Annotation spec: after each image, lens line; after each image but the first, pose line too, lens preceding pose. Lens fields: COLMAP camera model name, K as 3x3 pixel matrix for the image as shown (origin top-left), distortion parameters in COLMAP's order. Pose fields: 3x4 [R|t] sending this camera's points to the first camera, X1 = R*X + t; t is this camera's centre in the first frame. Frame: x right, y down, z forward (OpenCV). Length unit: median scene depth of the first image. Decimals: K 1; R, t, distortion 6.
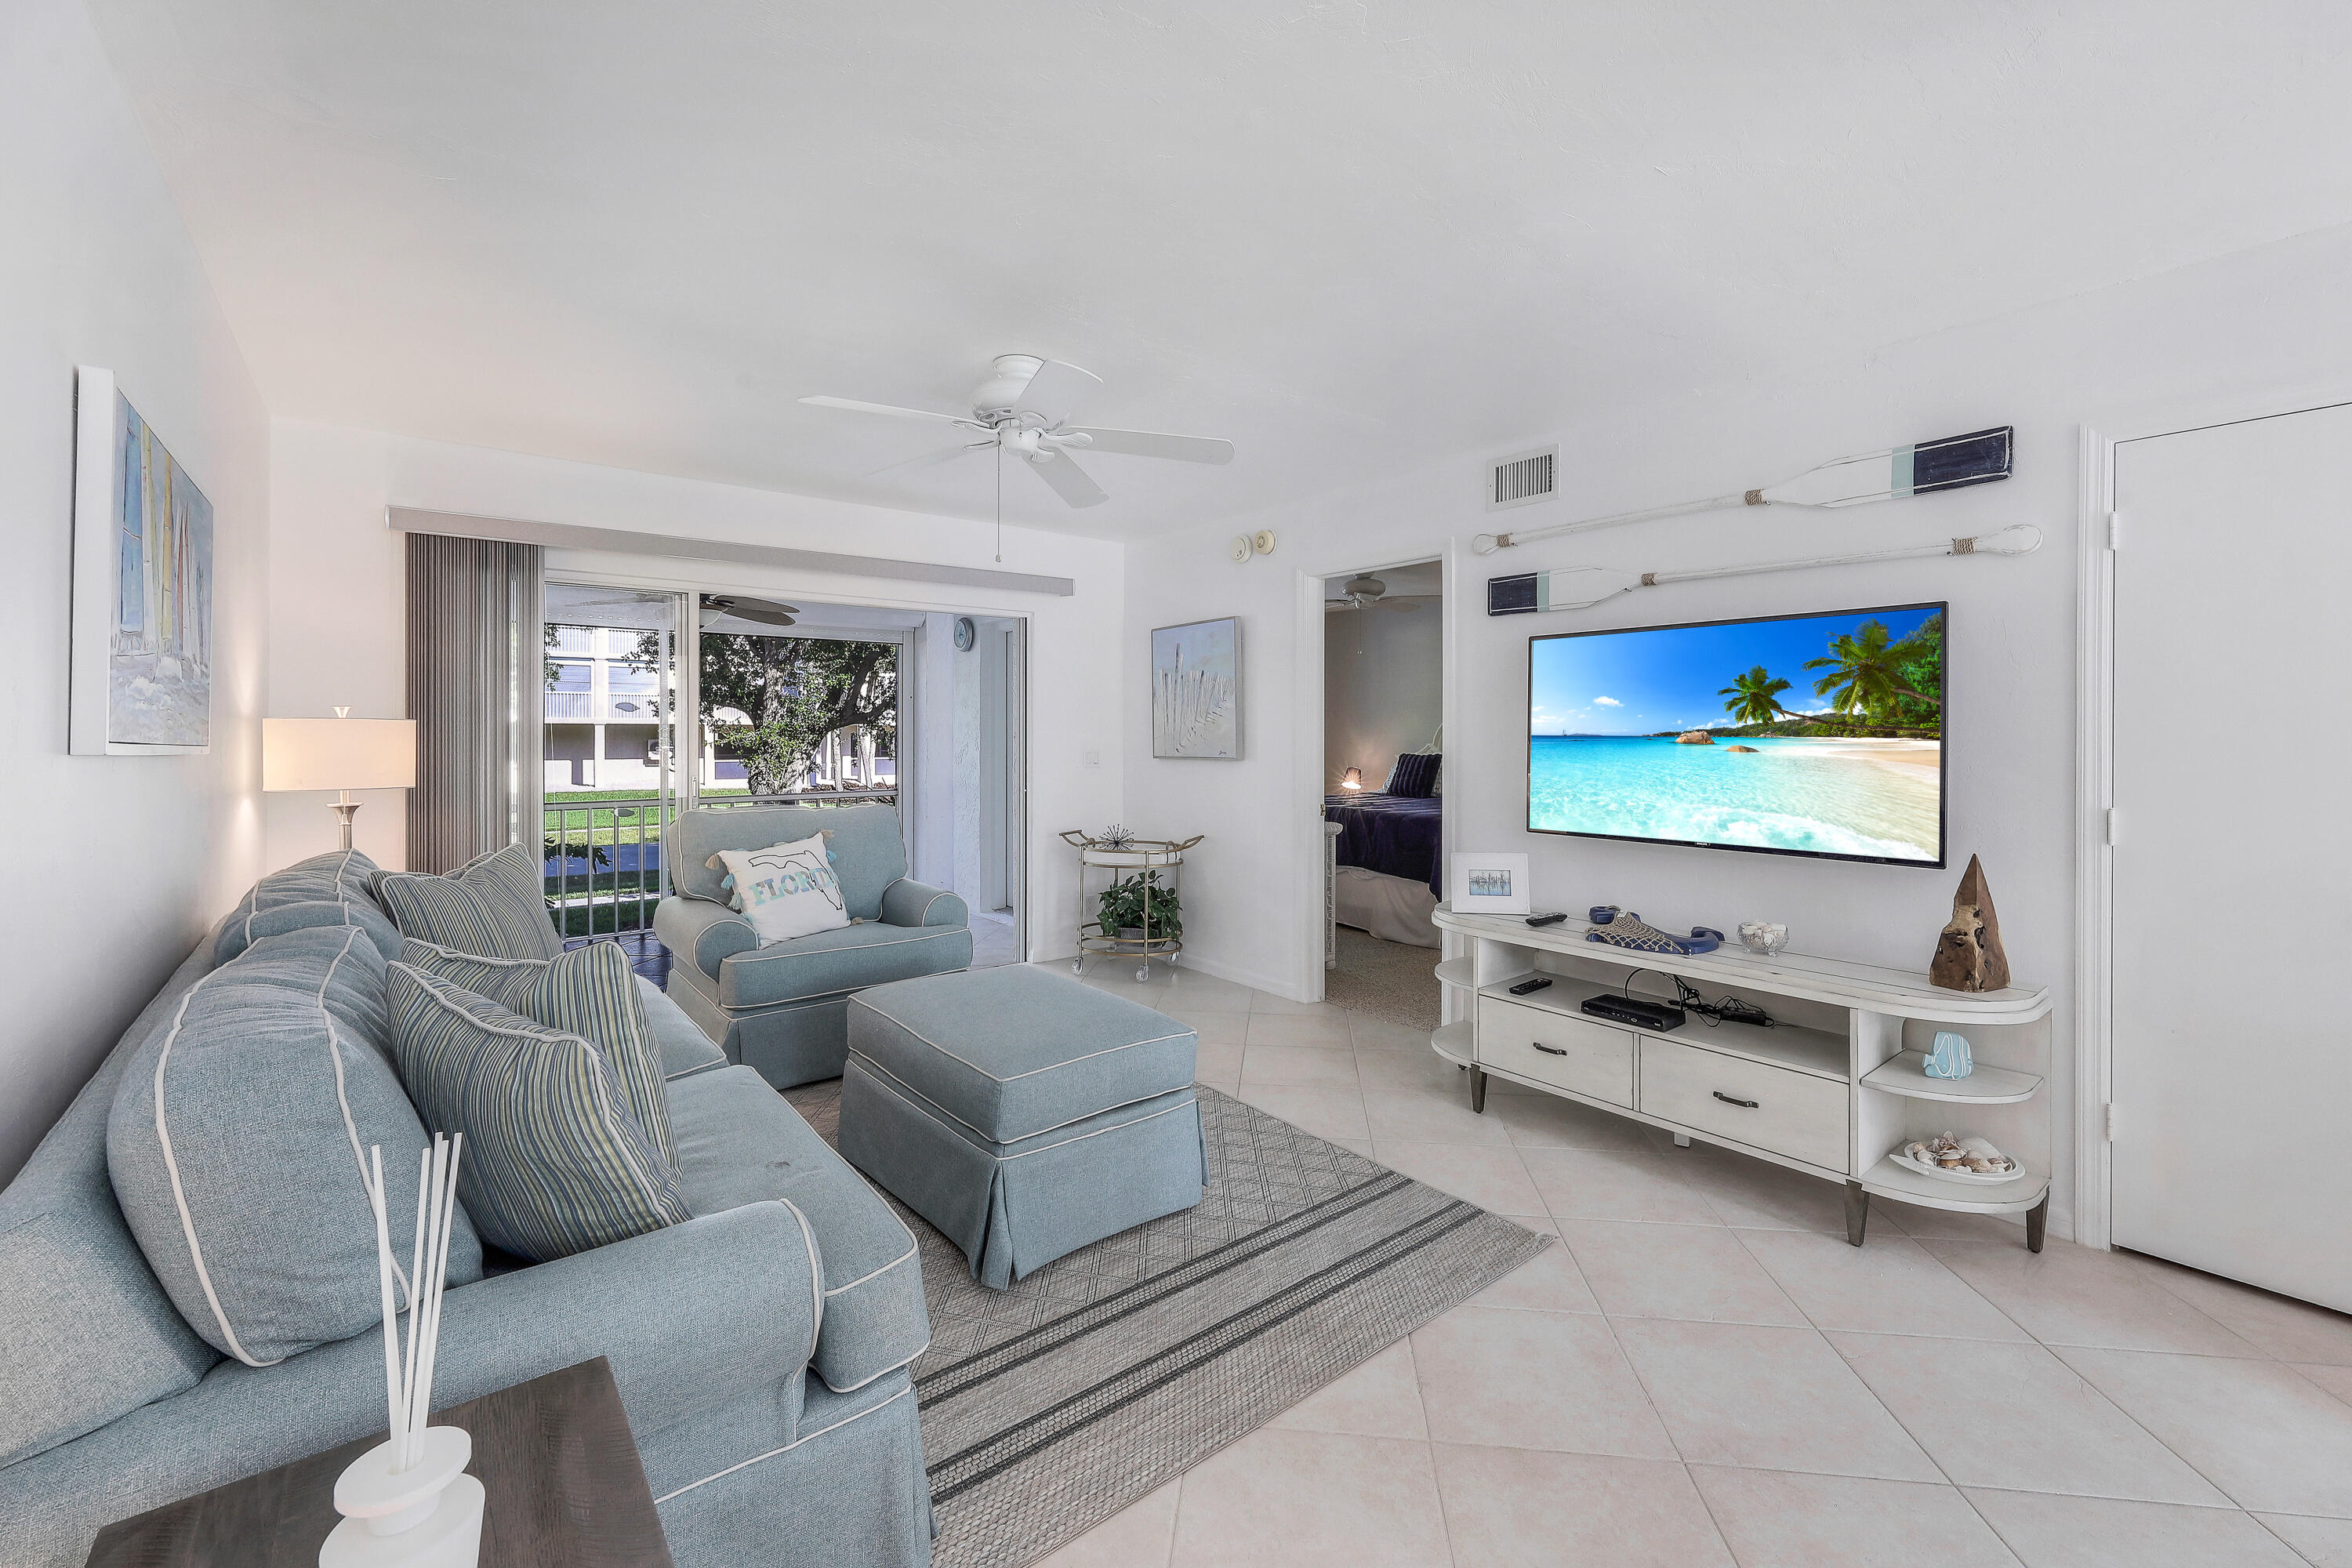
lens RADIAL K [[978.5, 0, 1176.2], [0, 978.5, 731.7], [0, 0, 1]] dist [-0.000727, 0.000071]
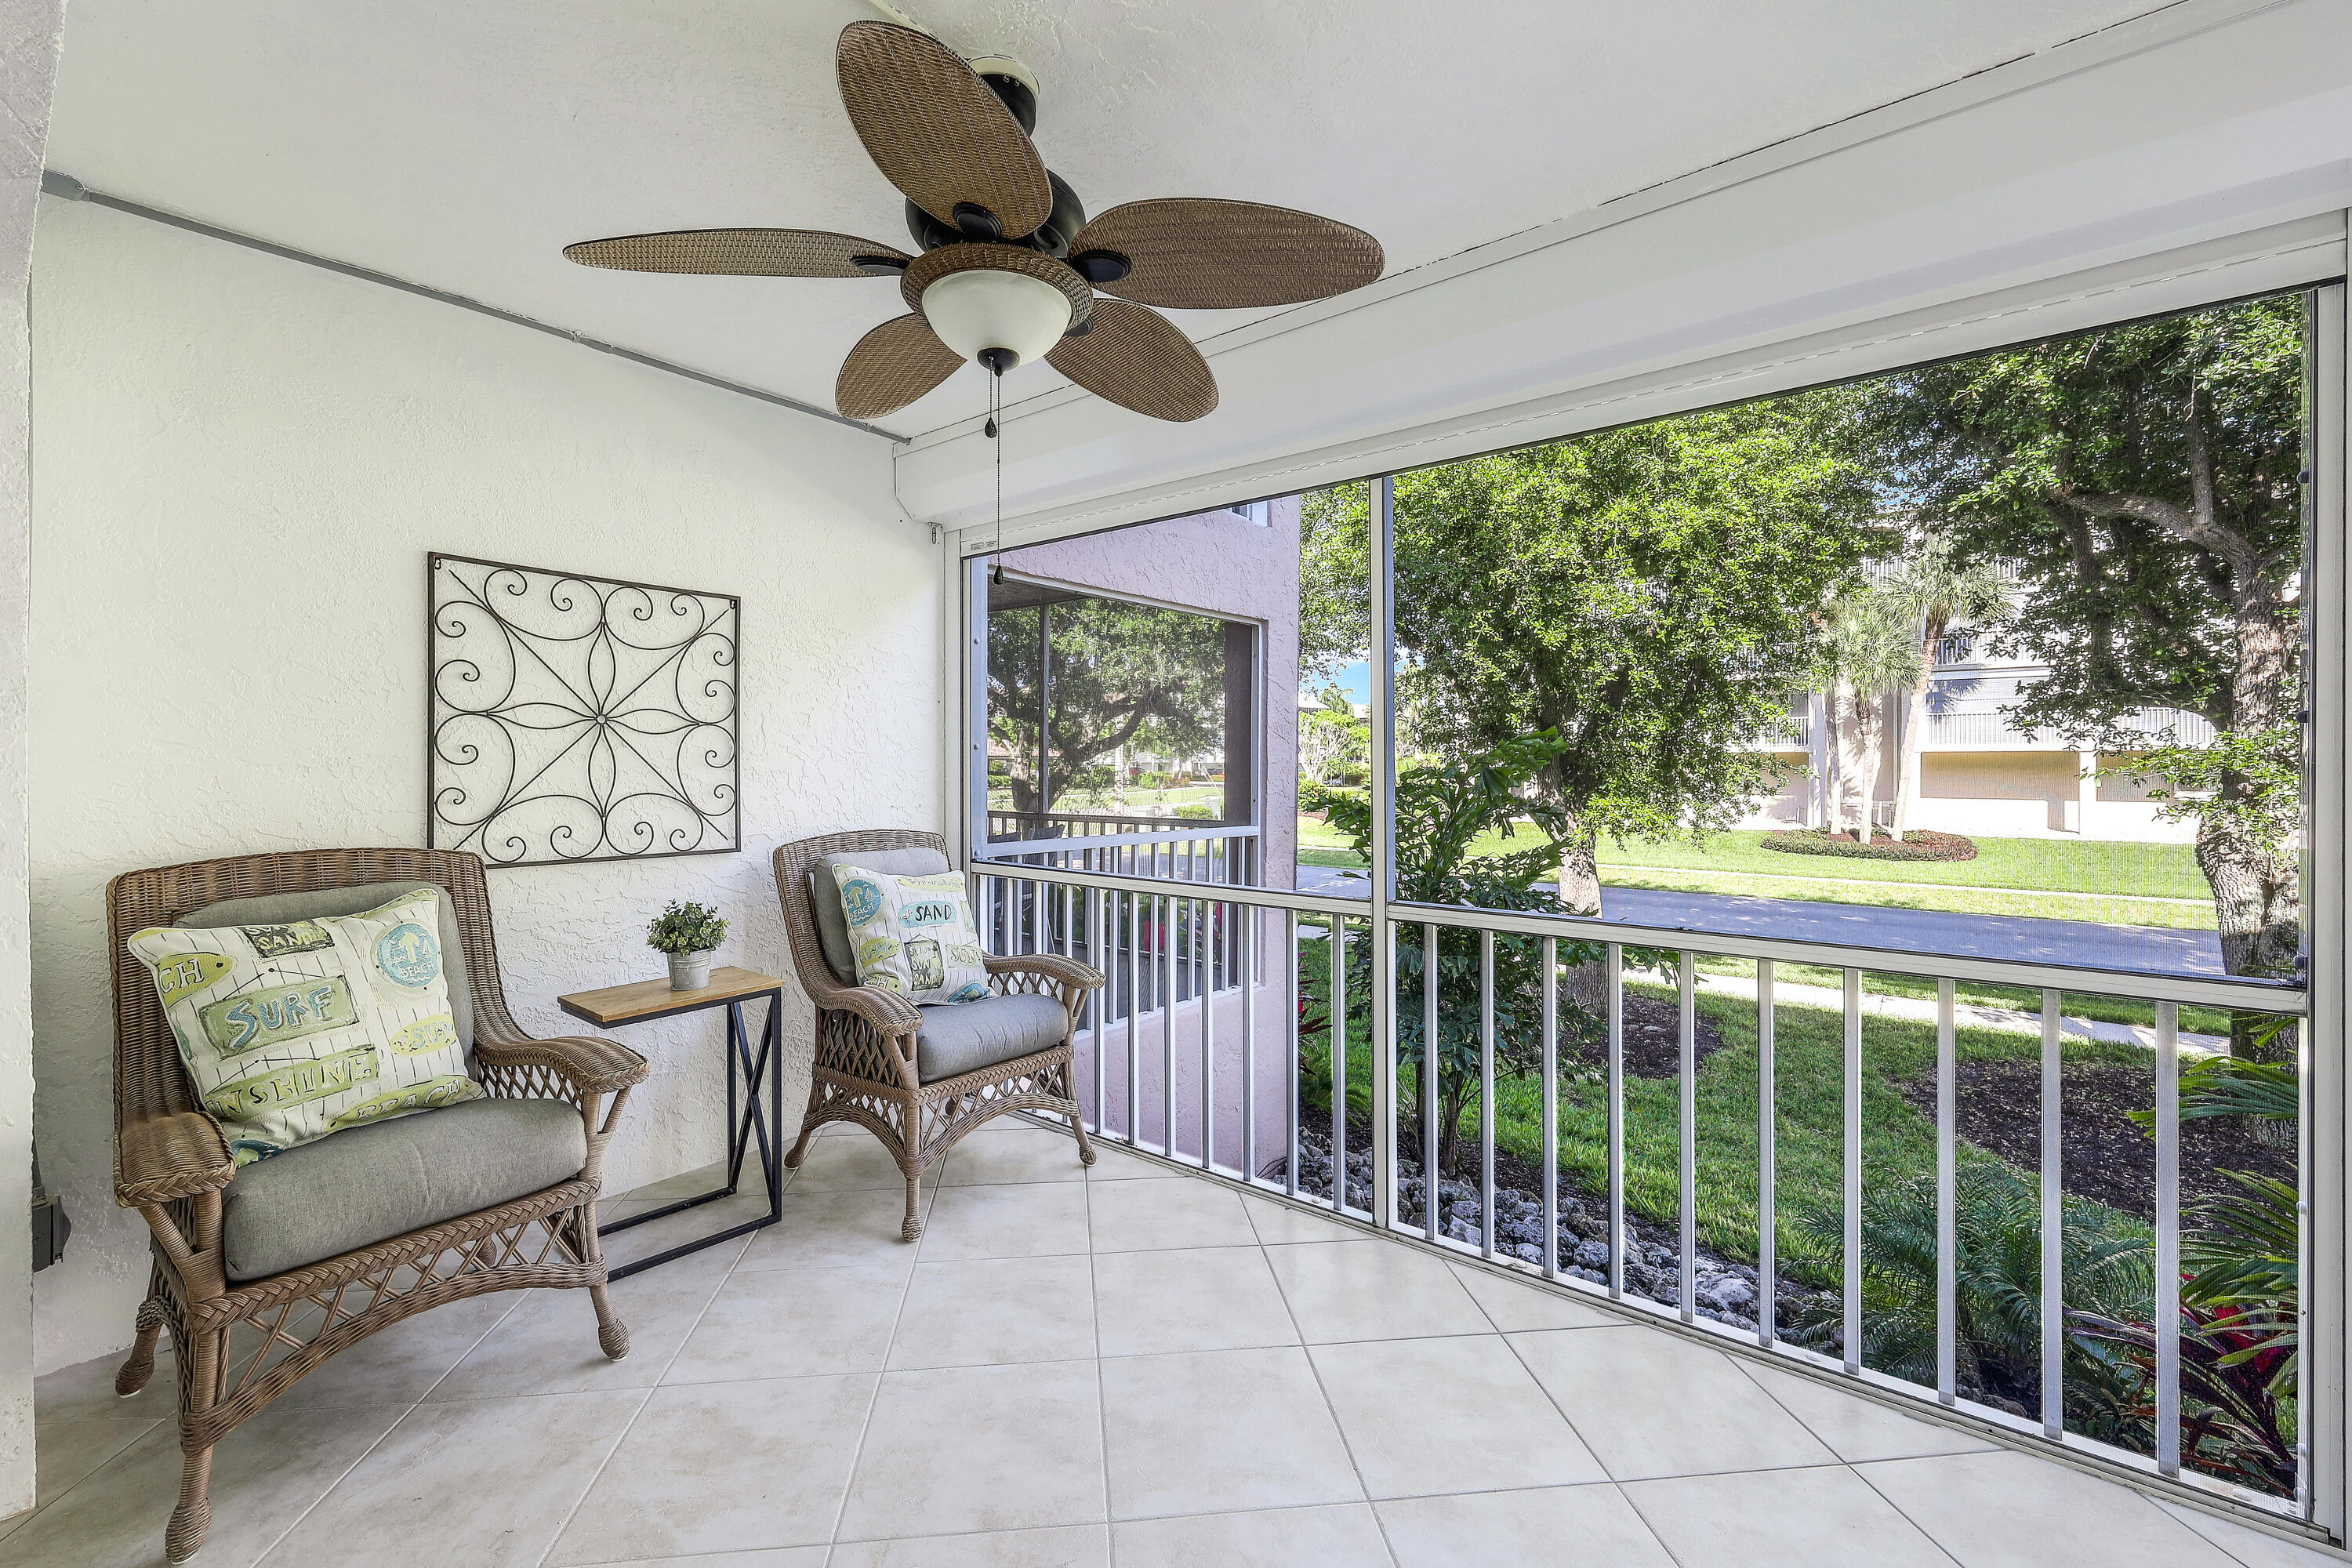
lens RADIAL K [[966.9, 0, 1163.5], [0, 966.9, 774.1], [0, 0, 1]] dist [0.000138, 0.000700]
pose [[0.224827, 0.007119, -0.974373, -0.414569], [0.000779, 0.999972, 0.007485, 0.043218], [0.974398, -0.002442, 0.224815, 2.127912]]
